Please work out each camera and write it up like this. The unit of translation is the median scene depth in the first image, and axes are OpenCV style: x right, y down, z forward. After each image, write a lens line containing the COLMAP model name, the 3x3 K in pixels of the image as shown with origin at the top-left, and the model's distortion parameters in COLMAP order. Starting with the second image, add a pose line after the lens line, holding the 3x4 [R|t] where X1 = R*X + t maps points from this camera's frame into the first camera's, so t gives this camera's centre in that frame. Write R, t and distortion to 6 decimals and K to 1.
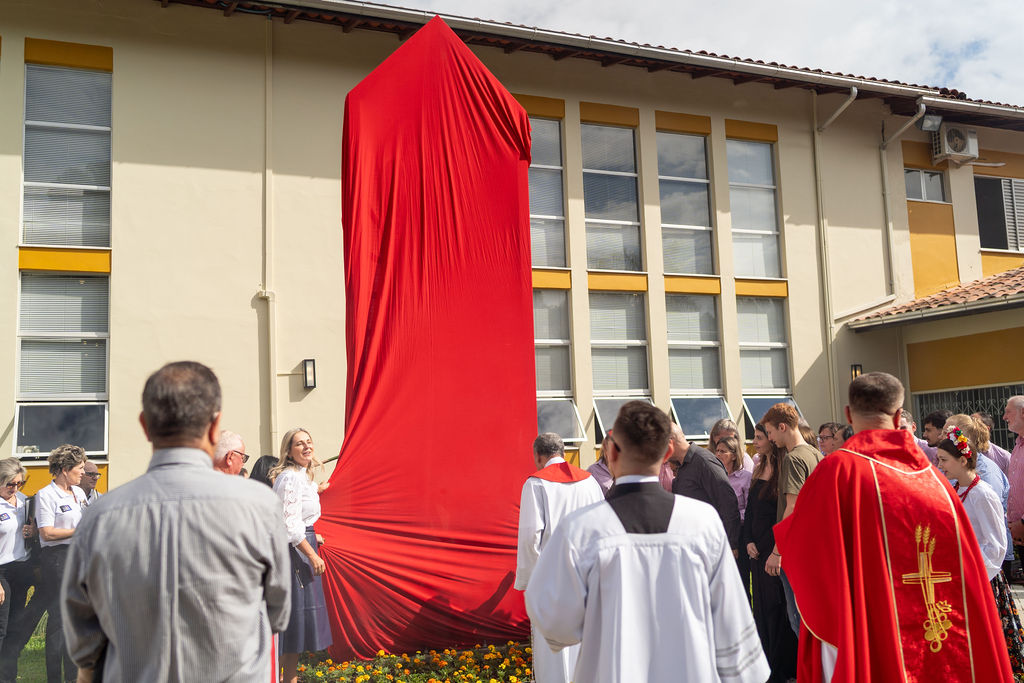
lens RADIAL K [[965.8, 0, 504.8], [0, 965.8, 344.4], [0, 0, 1]] dist [-0.008441, 0.000000]
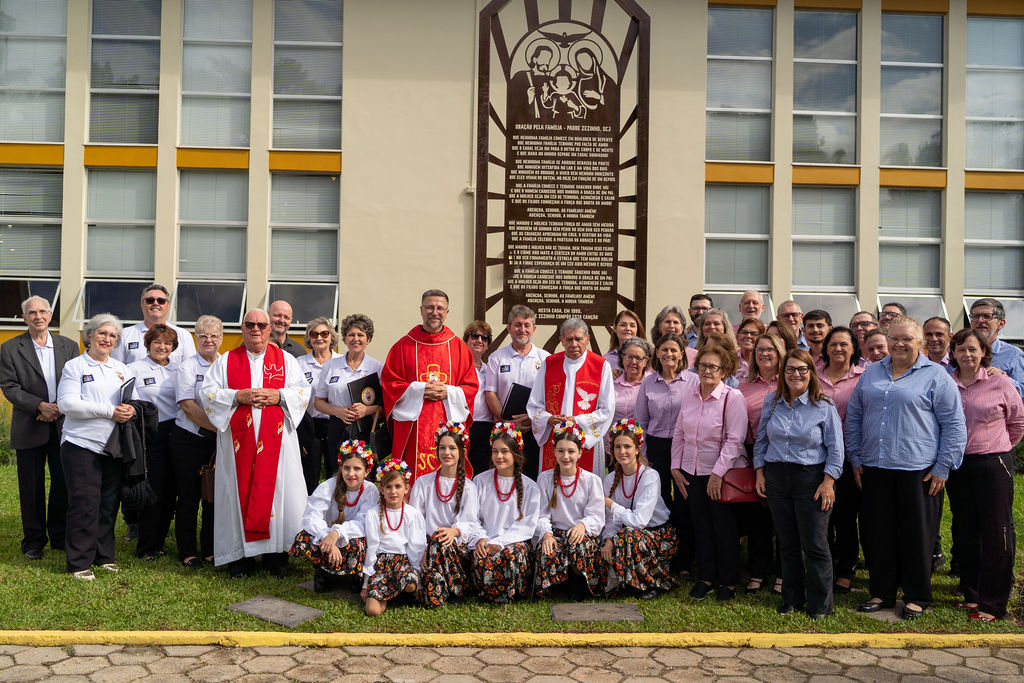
lens RADIAL K [[965.8, 0, 509.6], [0, 965.8, 340.4], [0, 0, 1]] dist [-0.008441, 0.000000]
pose [[0.947000, 0.047699, -0.317671, 0.138298], [-0.012007, 0.993479, 0.113381, -0.006124], [0.321008, -0.103558, 0.941398, -0.041868]]
